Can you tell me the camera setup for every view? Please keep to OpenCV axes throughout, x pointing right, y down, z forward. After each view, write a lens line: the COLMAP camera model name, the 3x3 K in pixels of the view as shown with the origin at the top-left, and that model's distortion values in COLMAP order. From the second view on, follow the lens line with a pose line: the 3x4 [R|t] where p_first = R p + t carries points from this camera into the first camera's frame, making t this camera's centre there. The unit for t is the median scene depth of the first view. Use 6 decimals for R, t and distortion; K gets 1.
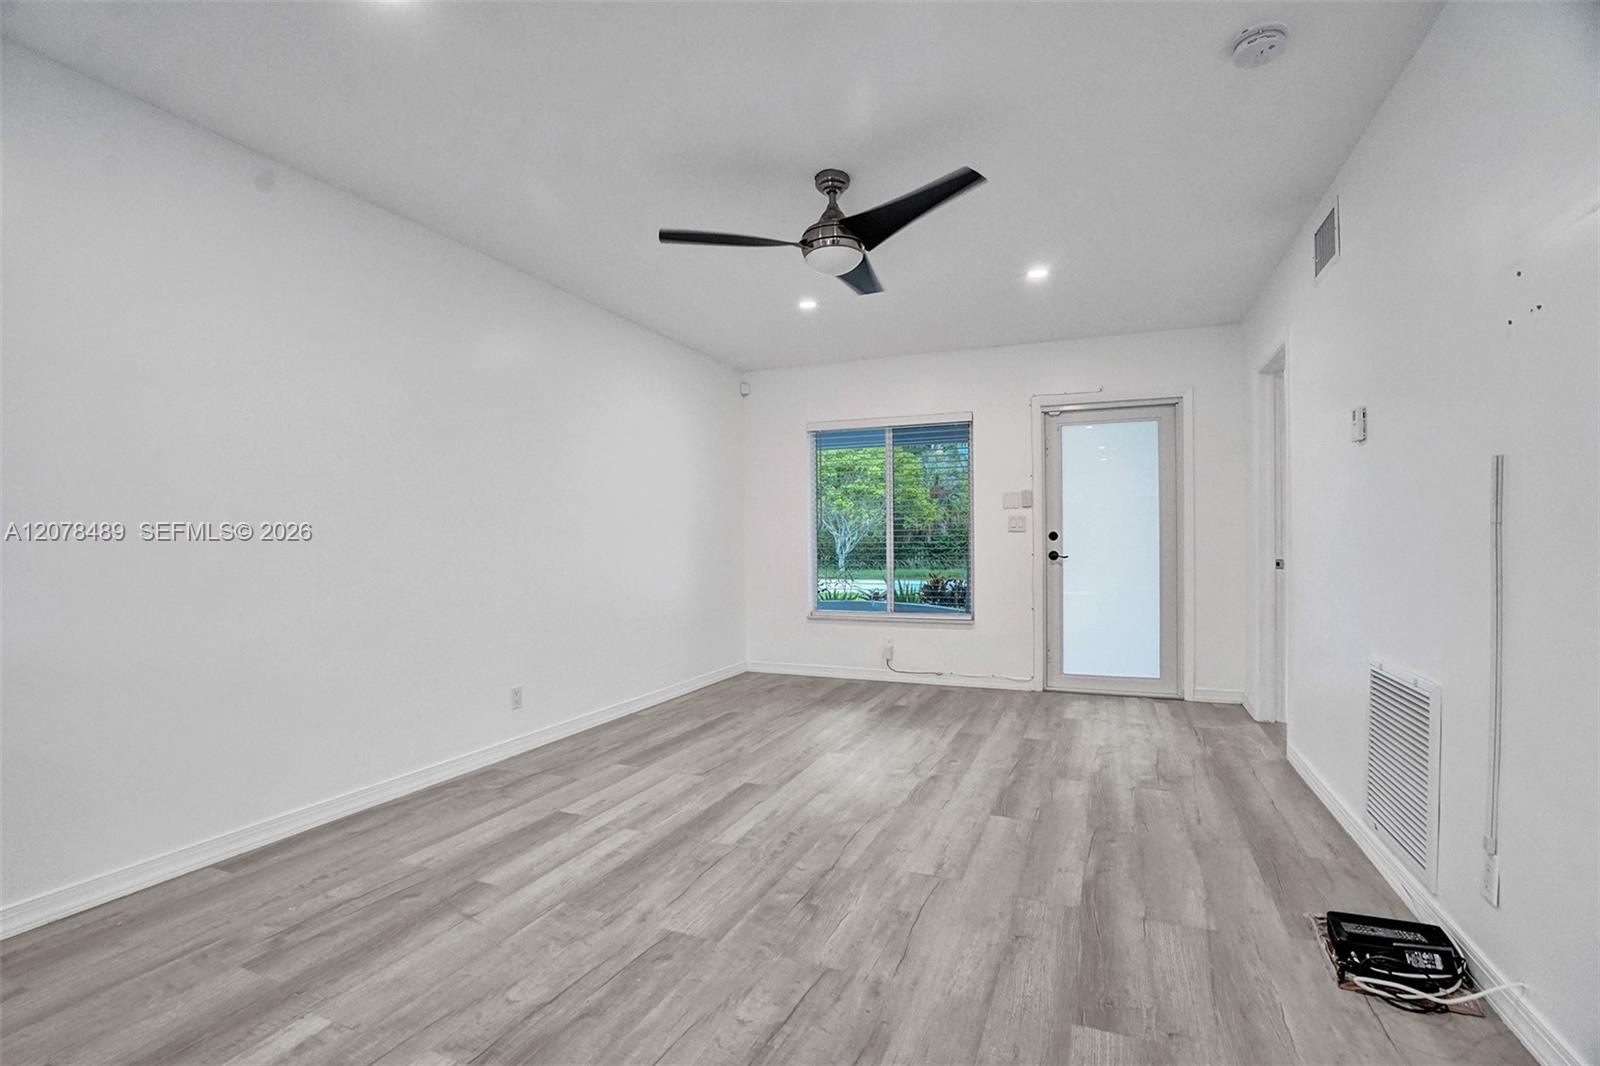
lens RADIAL K [[744.6, 0, 794.9], [0, 744.6, 538.3], [0, 0, 1]] dist [-0.046951, 0.016442]
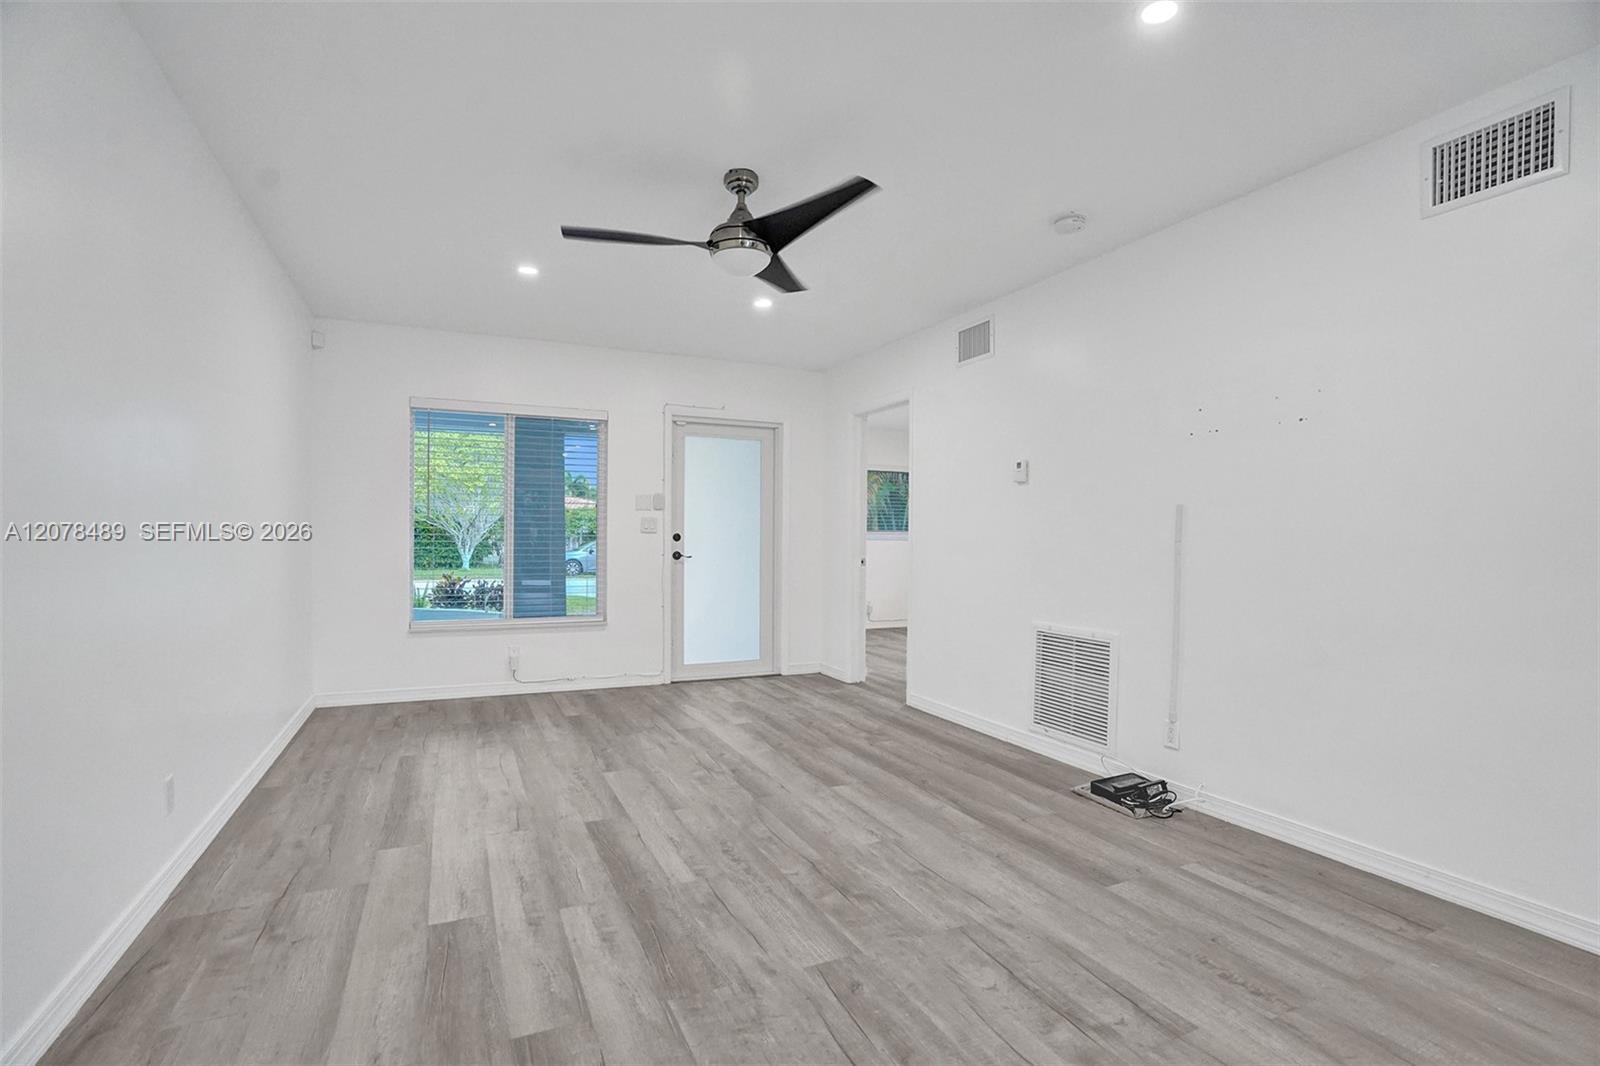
lens RADIAL K [[744.6, 0, 797.7], [0, 744.6, 536.1], [0, 0, 1]] dist [-0.046951, 0.016442]
pose [[0.665725, 0.013964, 0.746067, -0.576097], [-0.016481, 0.999856, -0.004007, -0.006212], [-0.746015, -0.009629, 0.665859, 0.257498]]
